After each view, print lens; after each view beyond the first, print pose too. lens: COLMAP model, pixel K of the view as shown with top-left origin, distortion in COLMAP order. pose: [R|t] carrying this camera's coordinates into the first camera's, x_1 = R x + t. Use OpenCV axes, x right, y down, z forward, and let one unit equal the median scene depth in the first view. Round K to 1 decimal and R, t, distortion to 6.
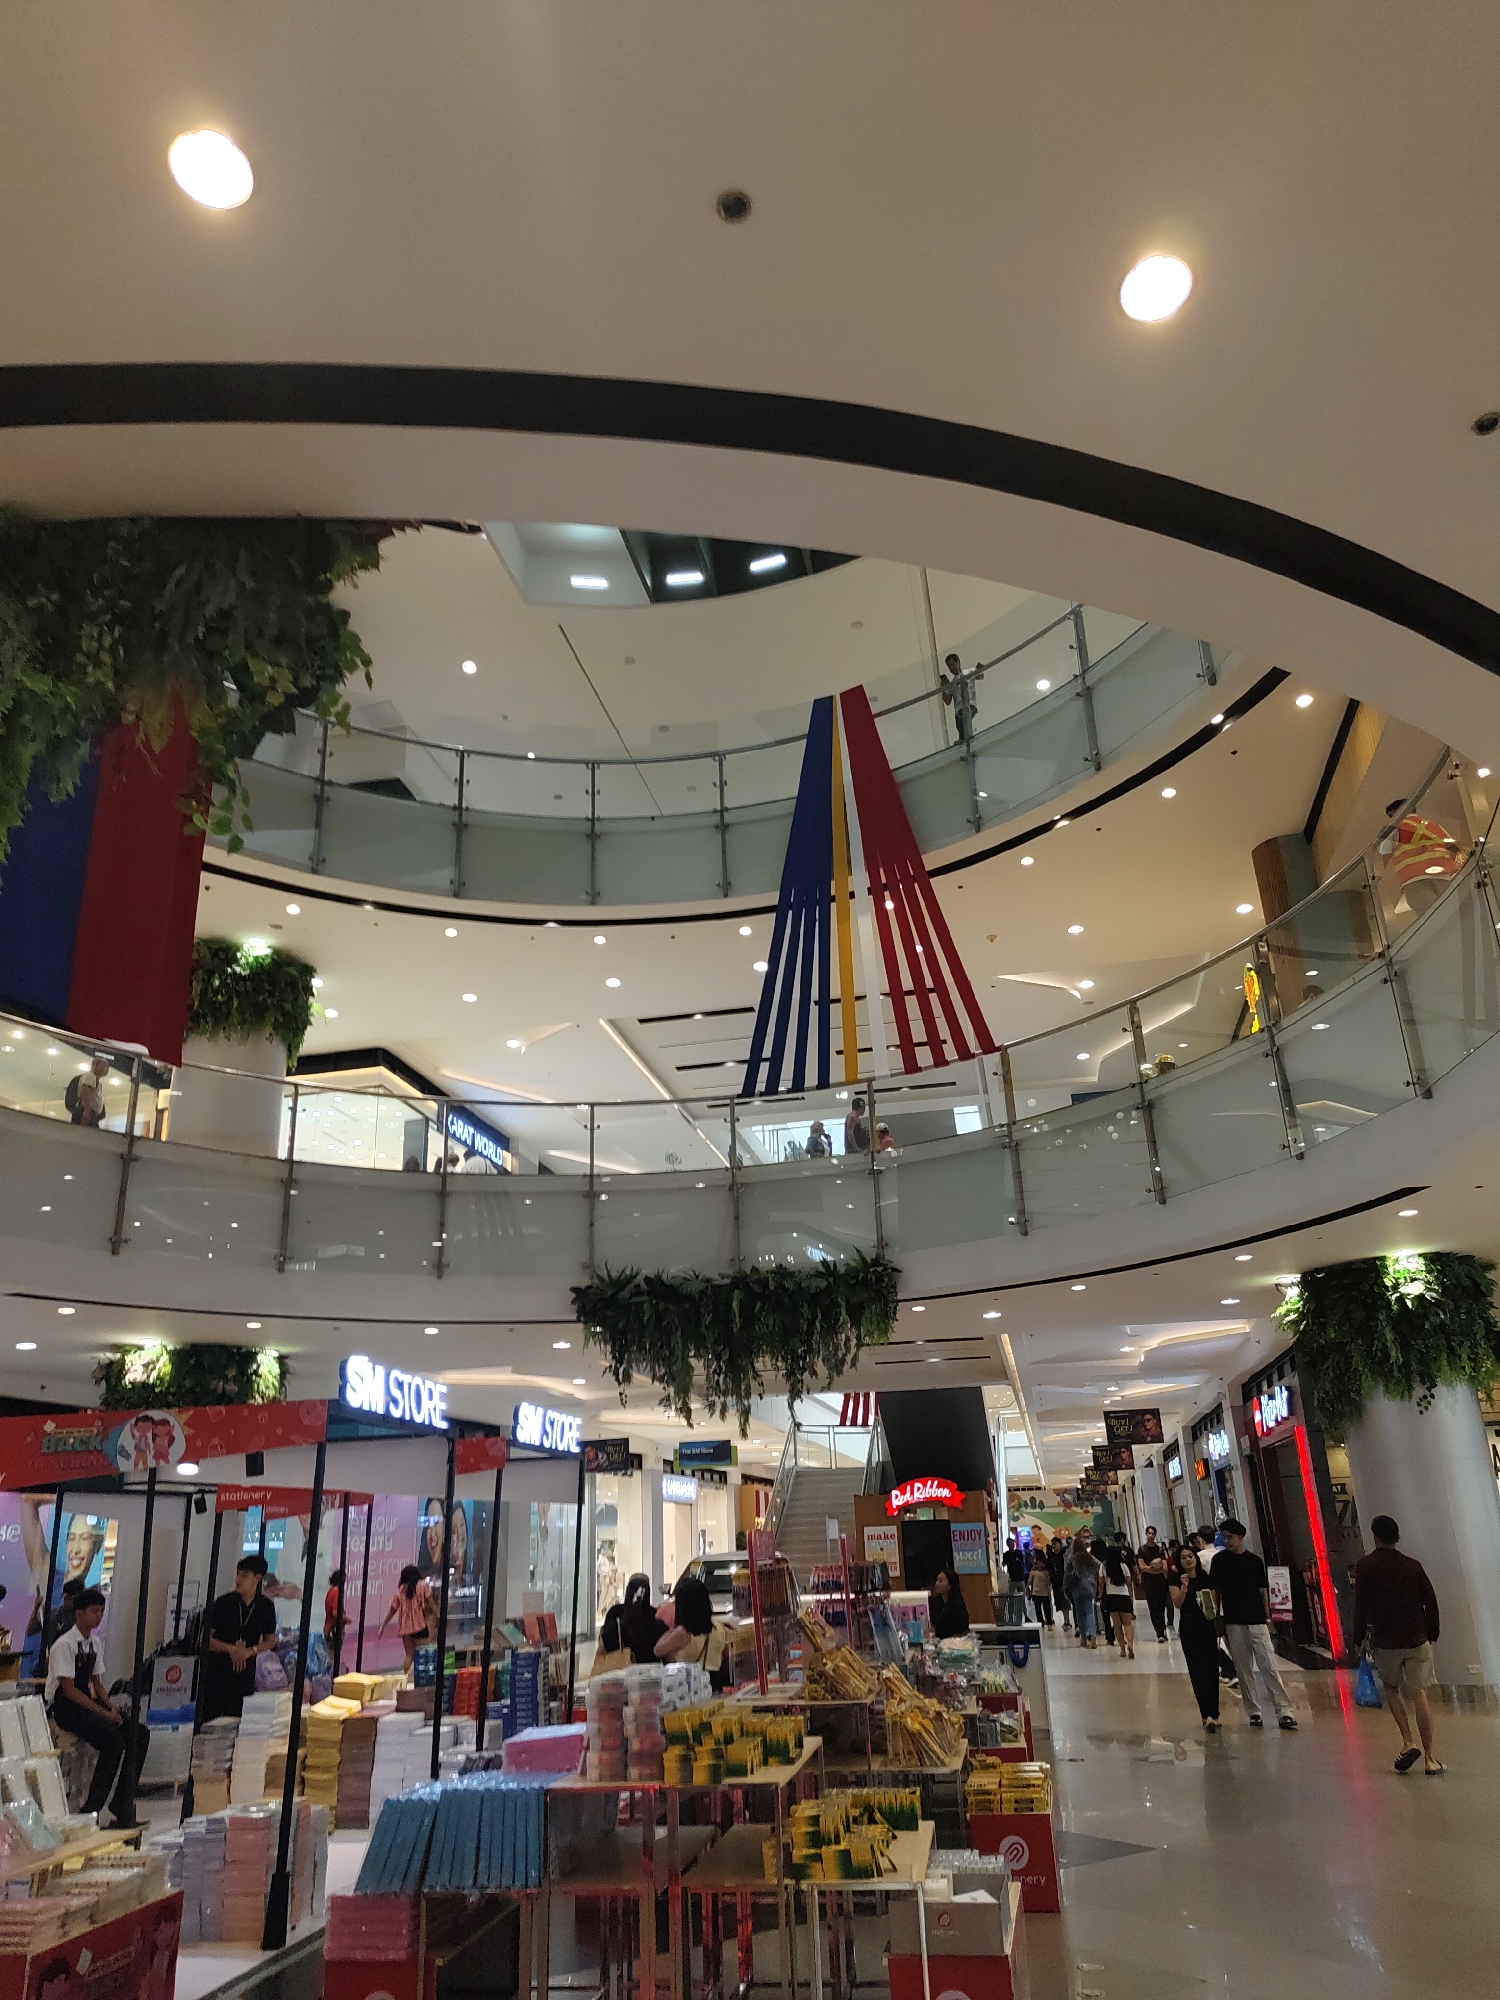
lens RADIAL K [[1391.0, 0, 744.2], [0, 1391.0, 1001.0], [0, 0, 1]] dist [0.029905, -0.000424]
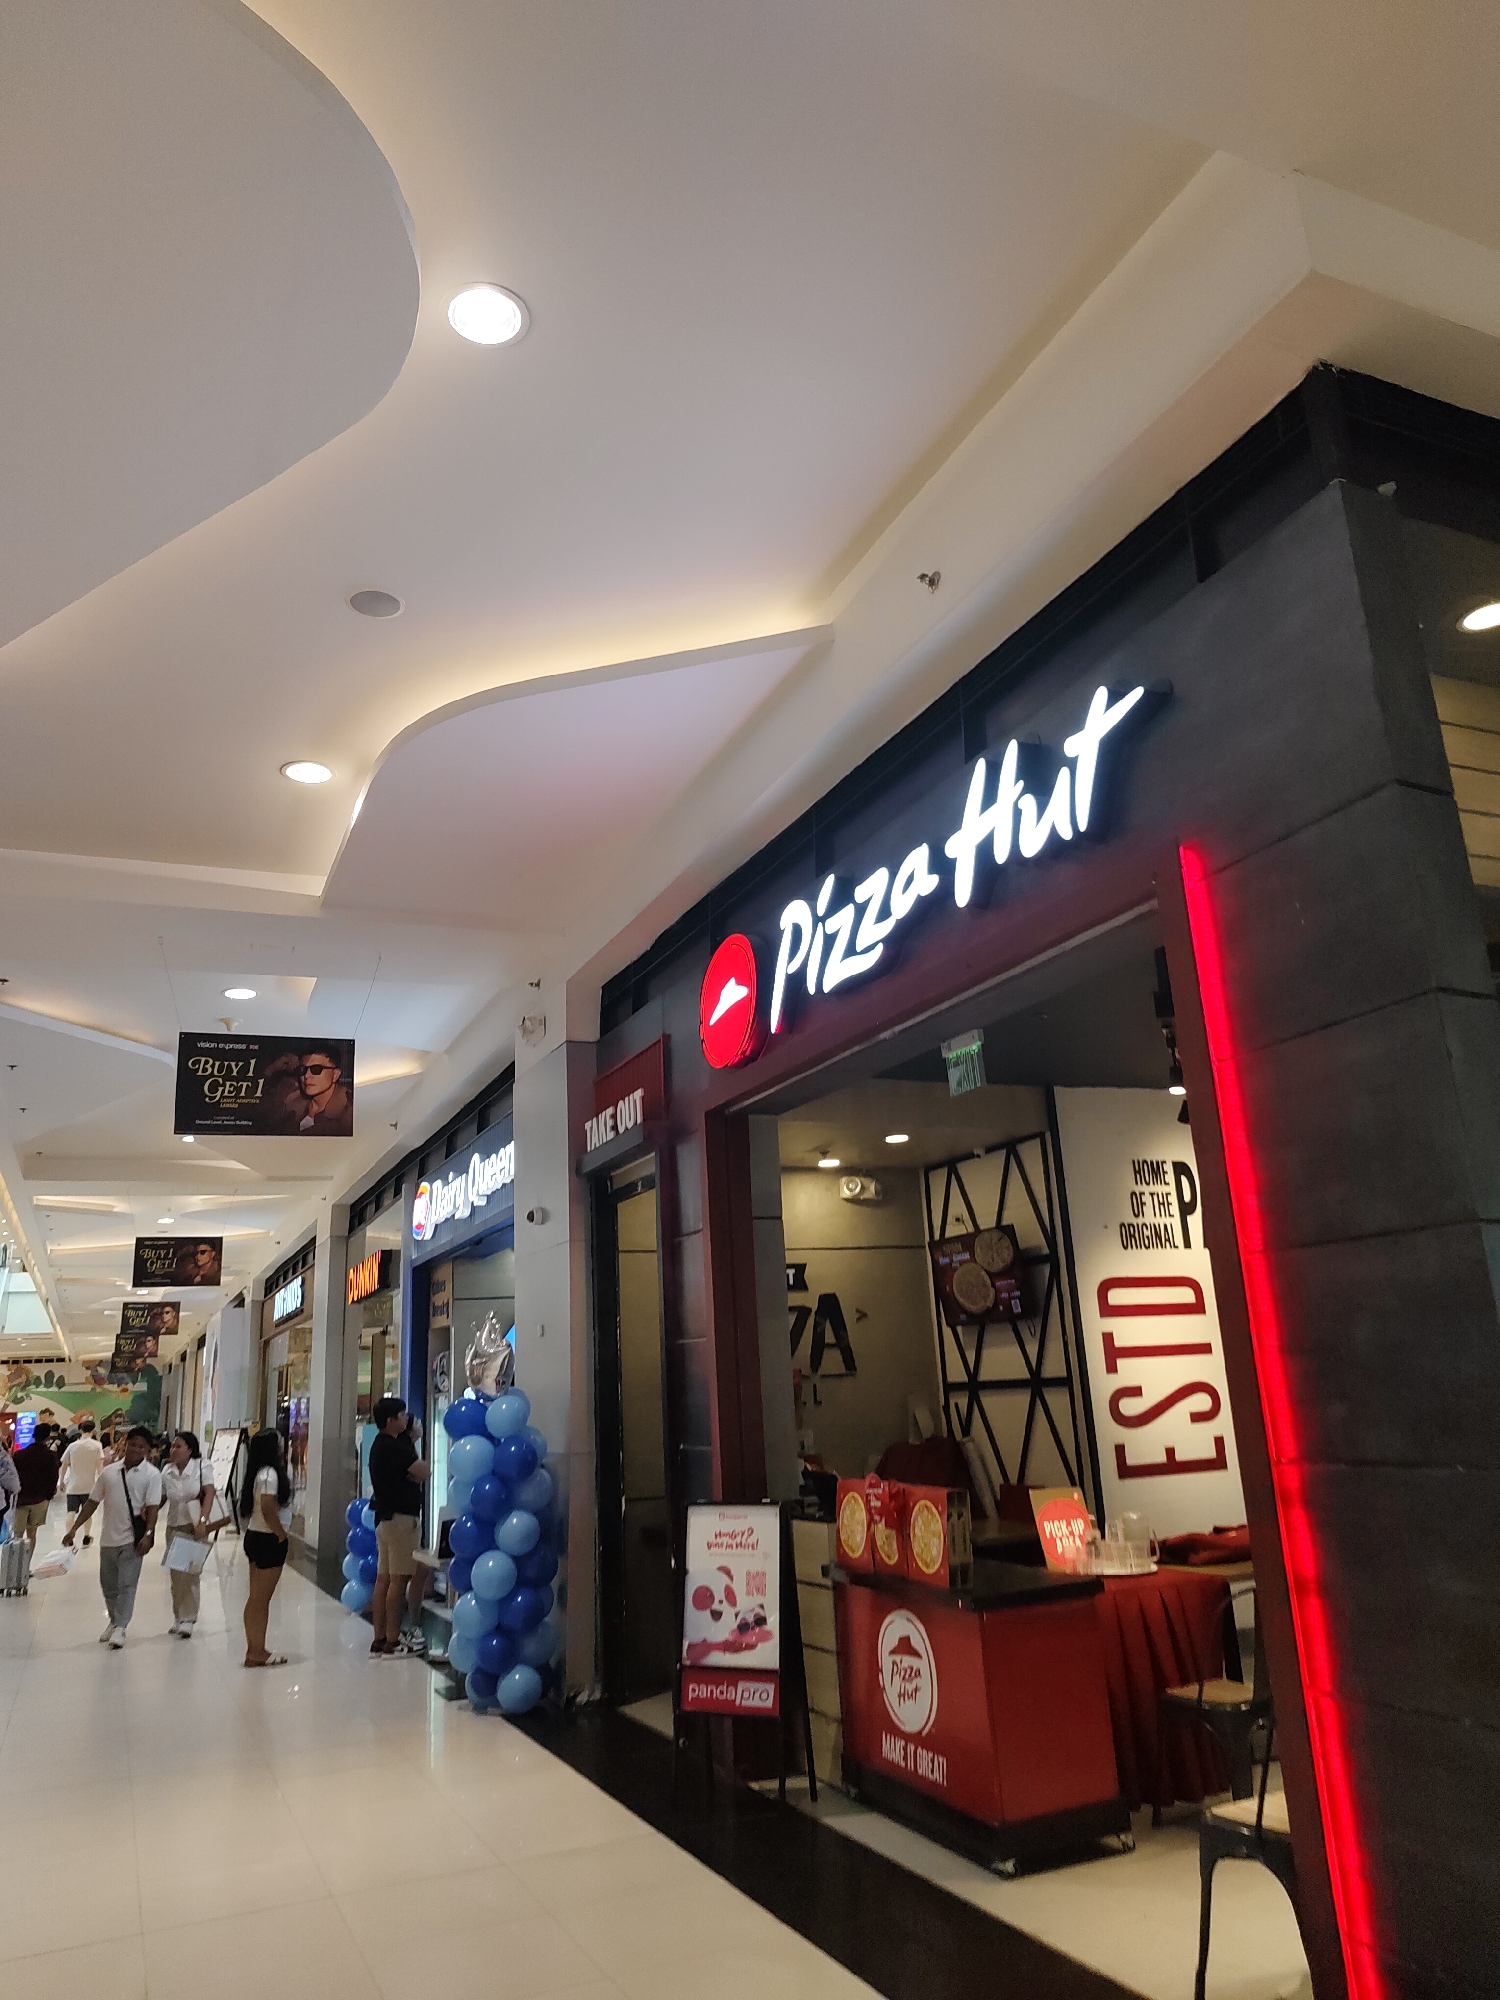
lens RADIAL K [[1391.0, 0, 751.0], [0, 1391.0, 992.4], [0, 0, 1]] dist [0.029905, -0.000424]
pose [[0.810792, 0.159382, 0.563217, 0.109665], [-0.197858, 0.980202, 0.007450, 0.154636], [-0.550880, -0.117477, 0.826275, 0.401789]]
